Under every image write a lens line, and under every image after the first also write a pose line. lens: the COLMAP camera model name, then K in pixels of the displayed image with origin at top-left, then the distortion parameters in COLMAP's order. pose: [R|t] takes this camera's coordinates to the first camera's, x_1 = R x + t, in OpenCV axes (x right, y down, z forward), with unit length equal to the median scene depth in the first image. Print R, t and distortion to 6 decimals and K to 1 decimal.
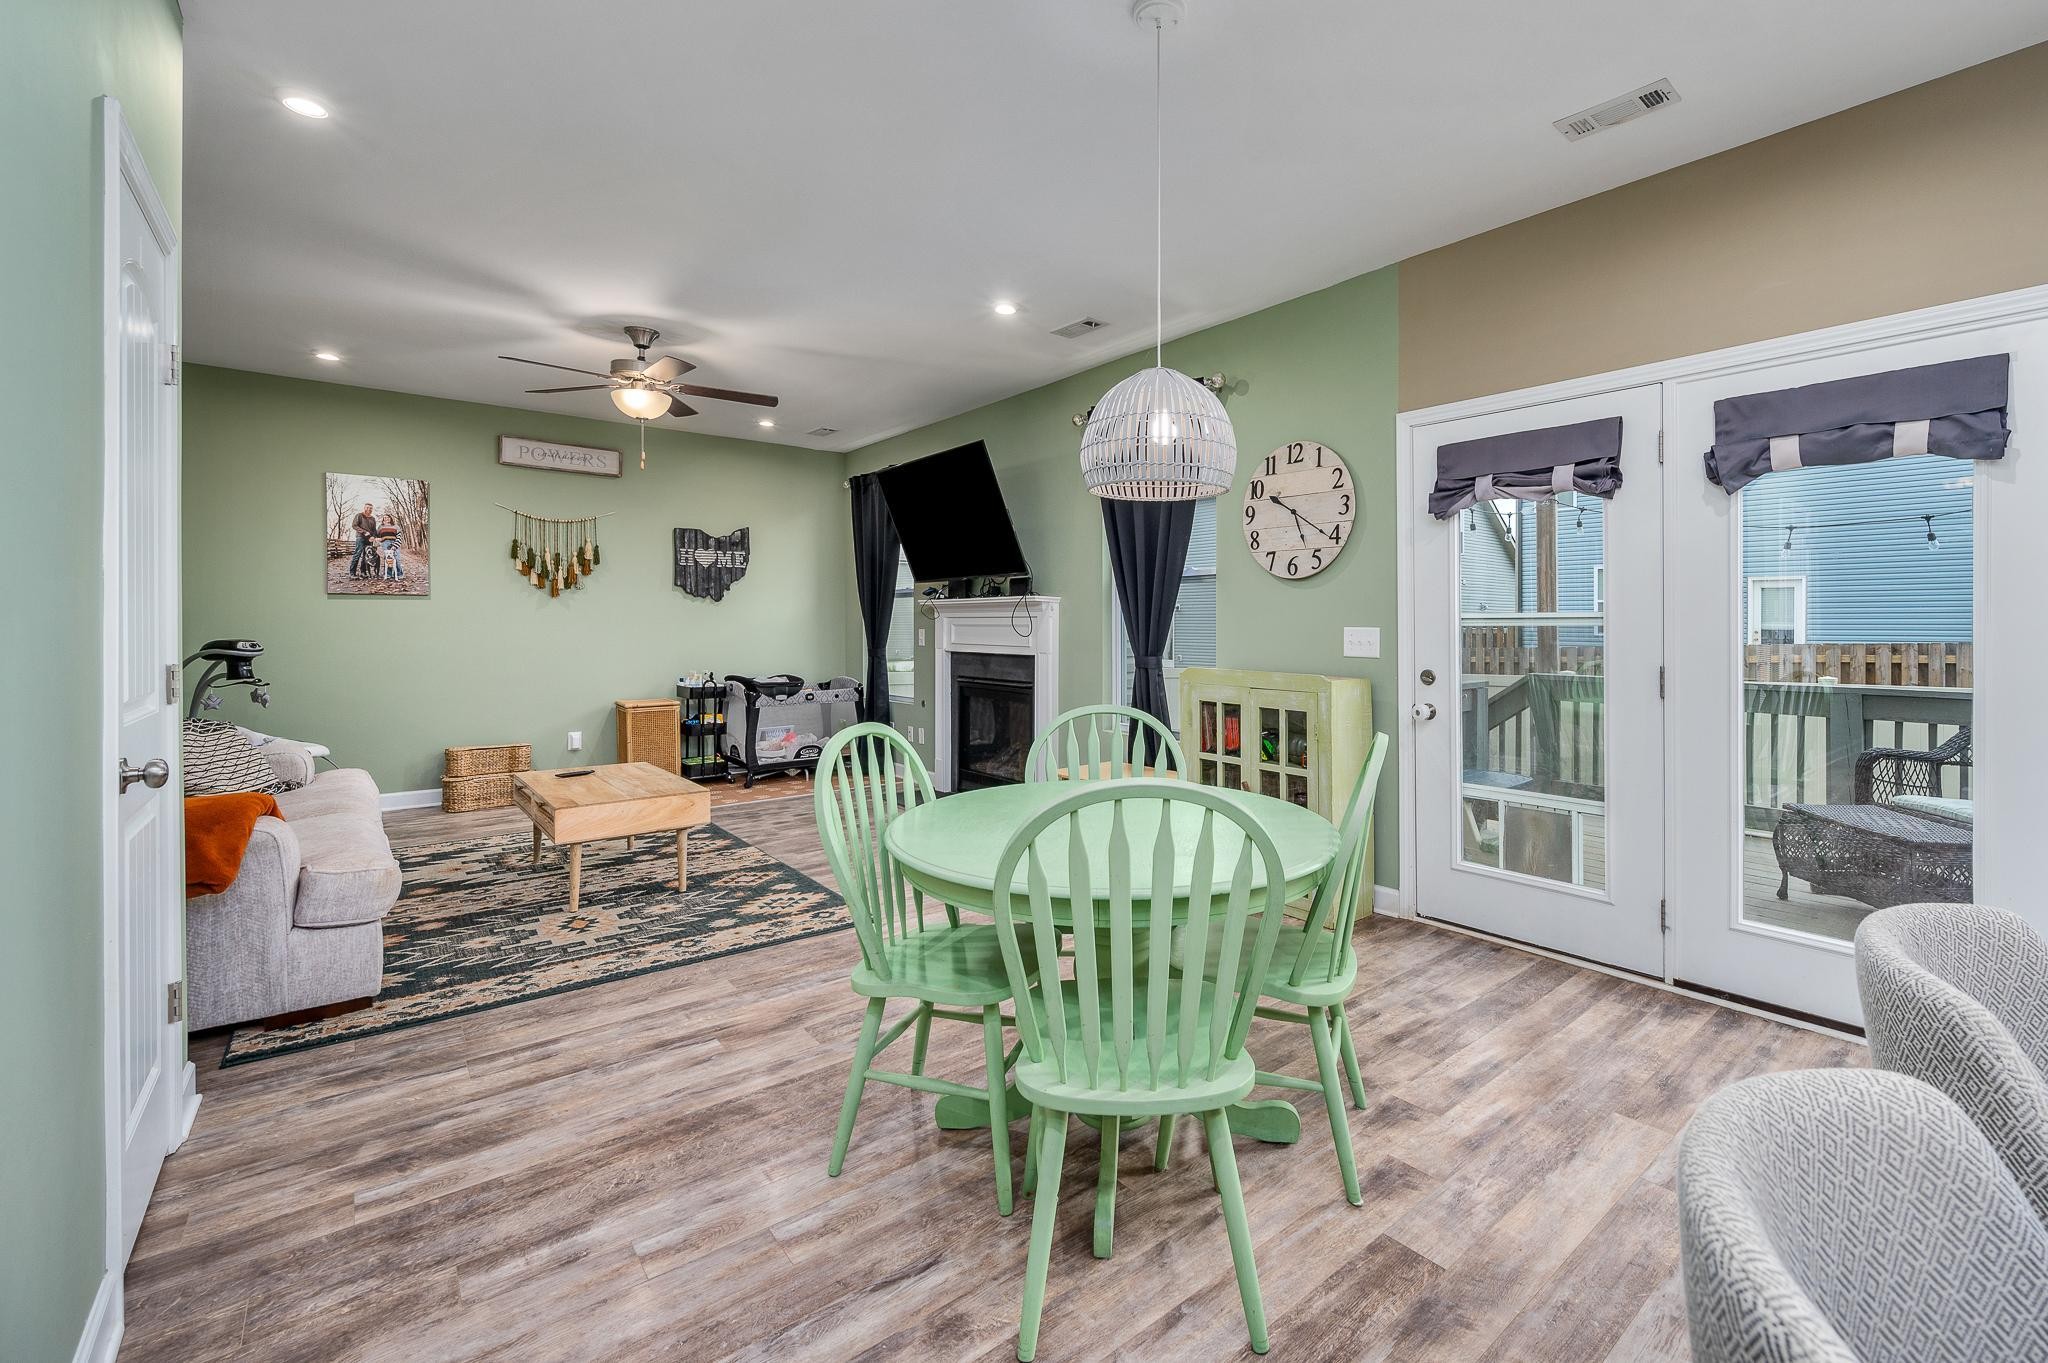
lens RADIAL K [[891.7, 0, 1064.6], [0, 891.7, 653.1], [0, 0, 1]] dist [-0.004995, -0.000382]
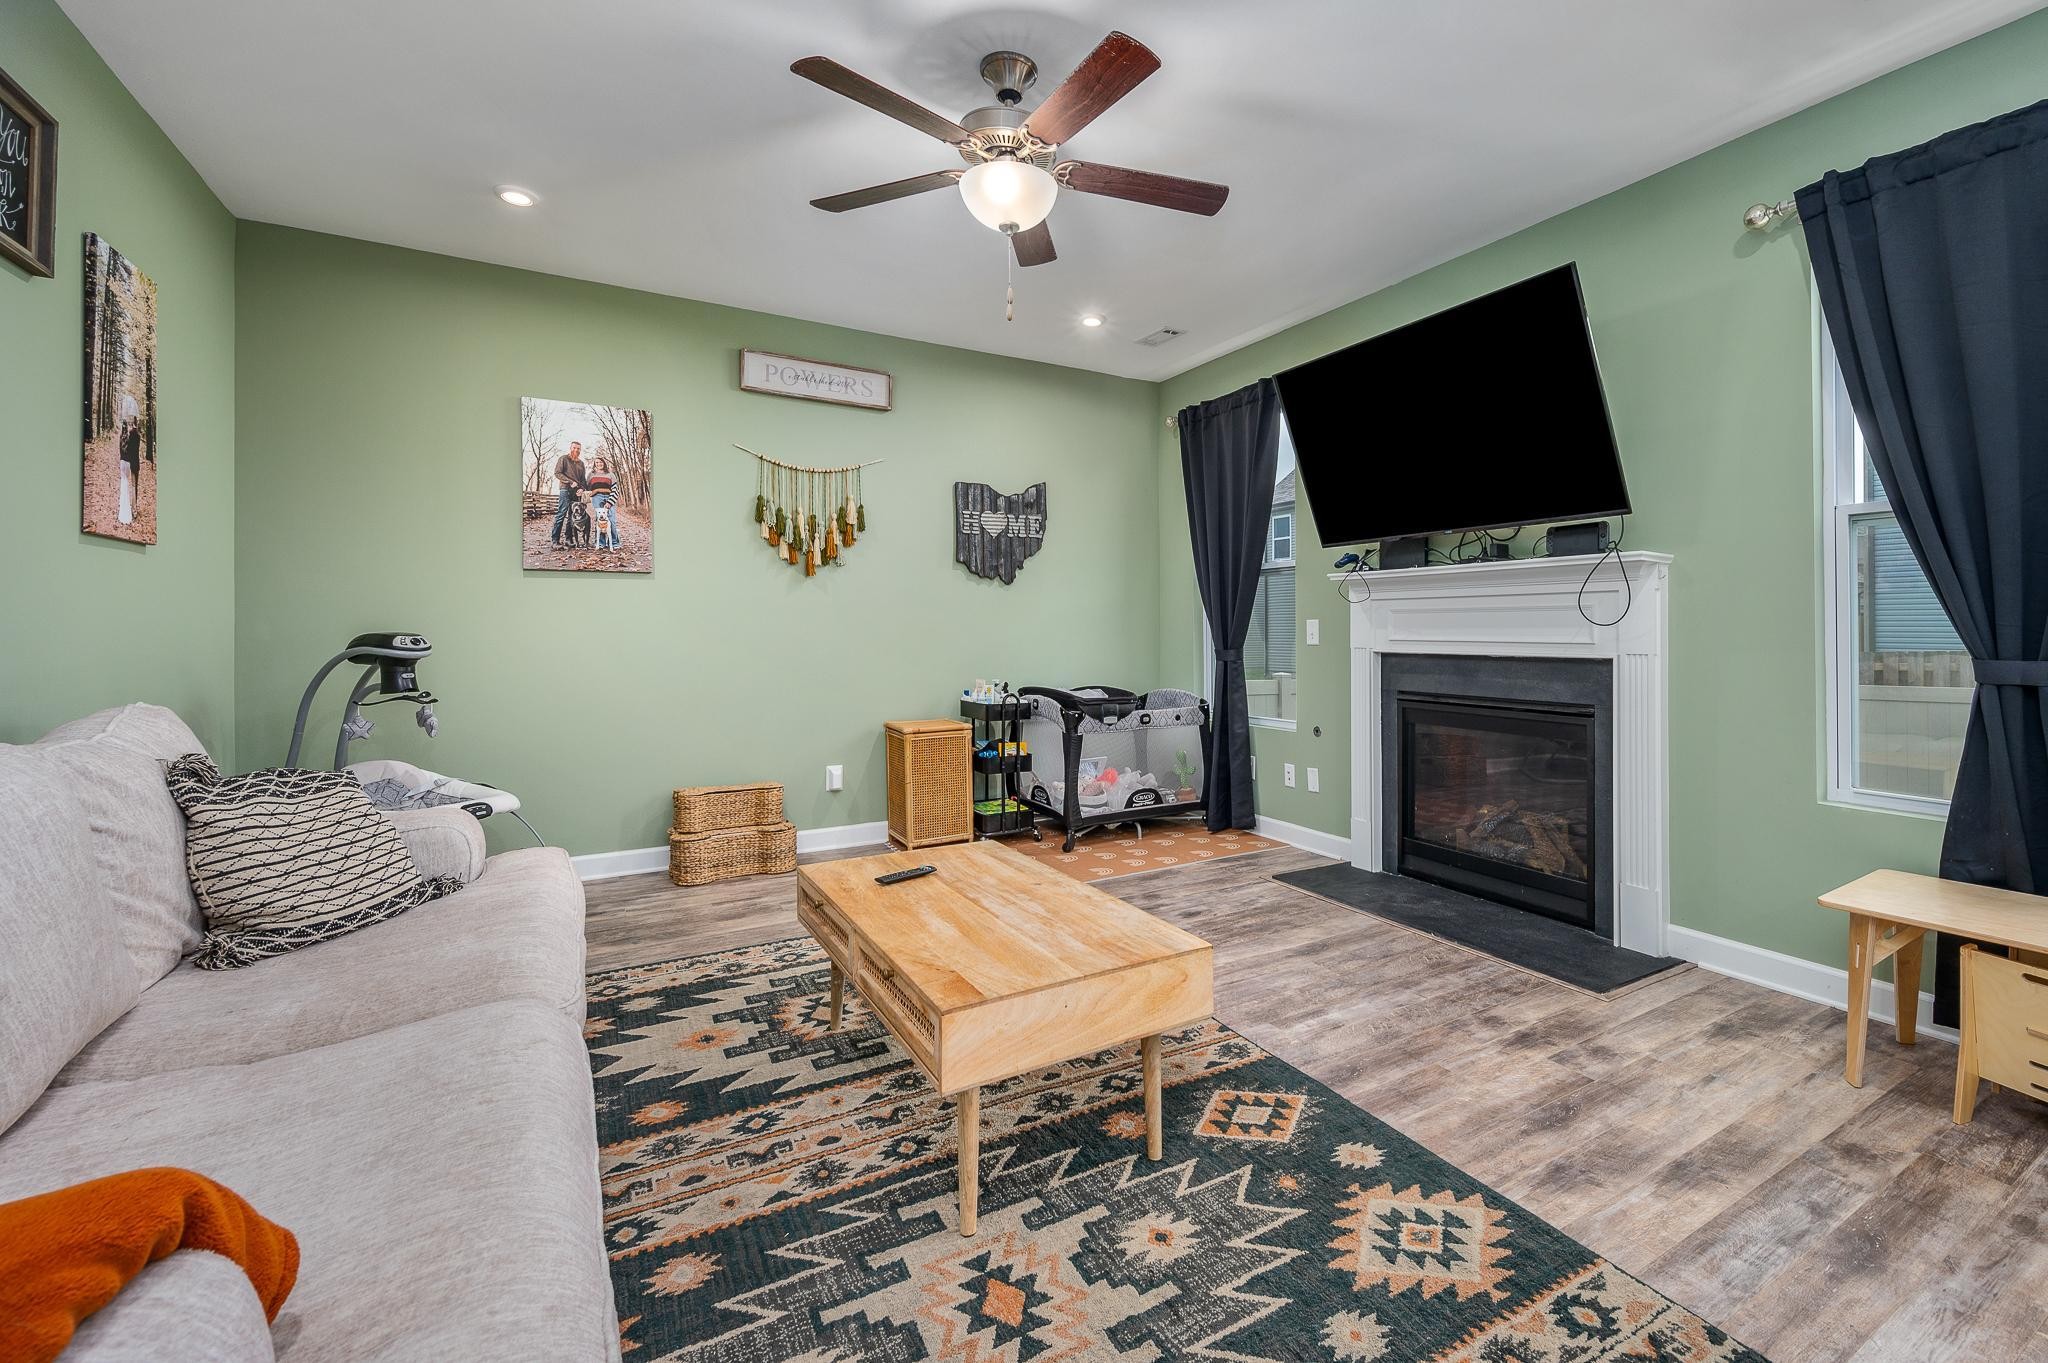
lens RADIAL K [[842.3, 0, 1024.1], [0, 842.3, 660.0], [0, 0, 1]] dist [-0.000808, -0.000224]
pose [[0.982202, 0.001066, -0.187827, -0.280952], [-0.000867, 0.999999, 0.001139, 0.003086], [0.187828, -0.000956, 0.982201, 0.374124]]
